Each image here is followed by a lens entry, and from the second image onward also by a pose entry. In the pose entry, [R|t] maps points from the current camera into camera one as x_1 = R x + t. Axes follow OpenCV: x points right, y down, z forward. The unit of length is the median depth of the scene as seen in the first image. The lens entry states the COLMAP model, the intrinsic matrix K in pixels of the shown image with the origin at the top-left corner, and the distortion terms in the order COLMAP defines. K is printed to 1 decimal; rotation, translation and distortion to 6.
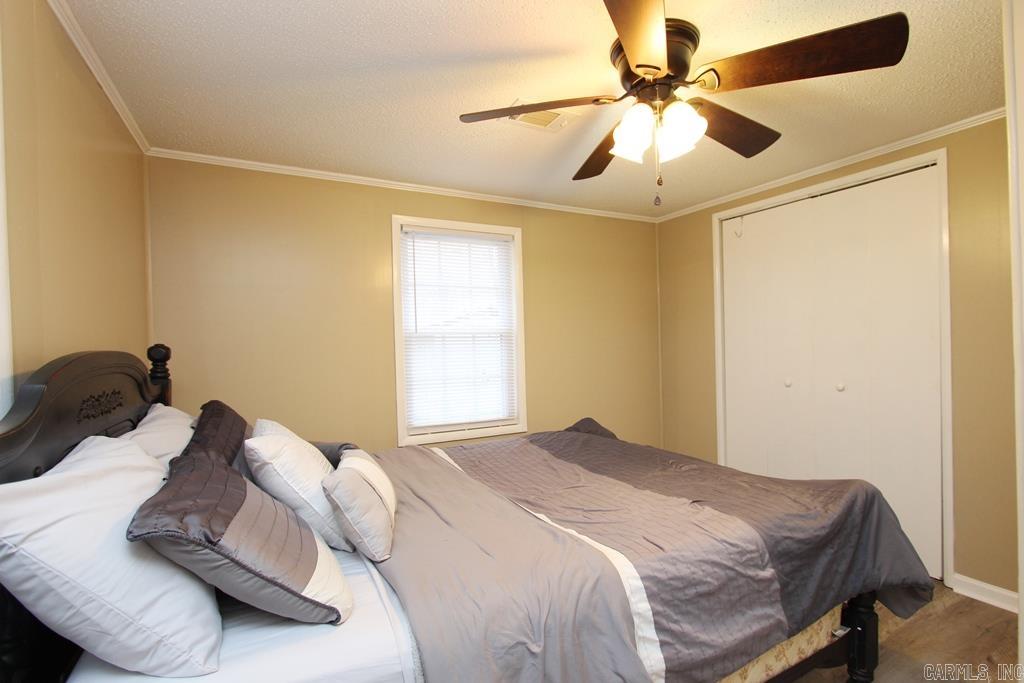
lens RADIAL K [[472.5, 0, 510.1], [0, 472.5, 346.6], [0, 0, 1]] dist [-0.025806, 0.005178]
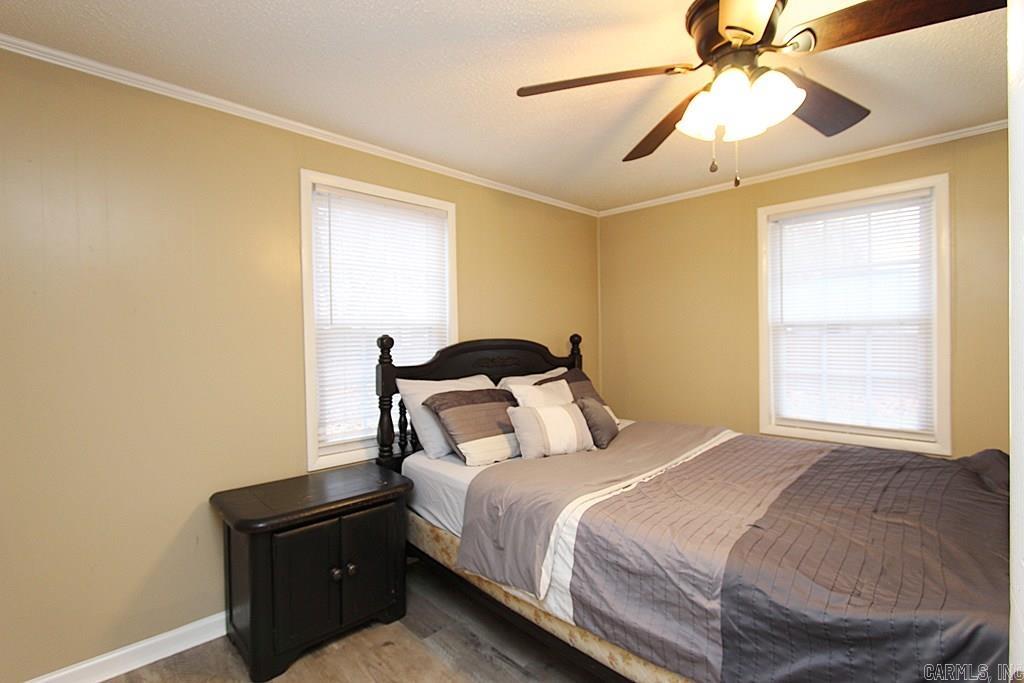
lens RADIAL K [[472.5, 0, 510.1], [0, 472.5, 346.6], [0, 0, 1]] dist [-0.025806, 0.005178]
pose [[0.284770, 0.032299, -0.958051, 1.277572], [0.001541, 0.999415, 0.034152, -0.027680], [0.958595, -0.011202, 0.284554, 0.402196]]
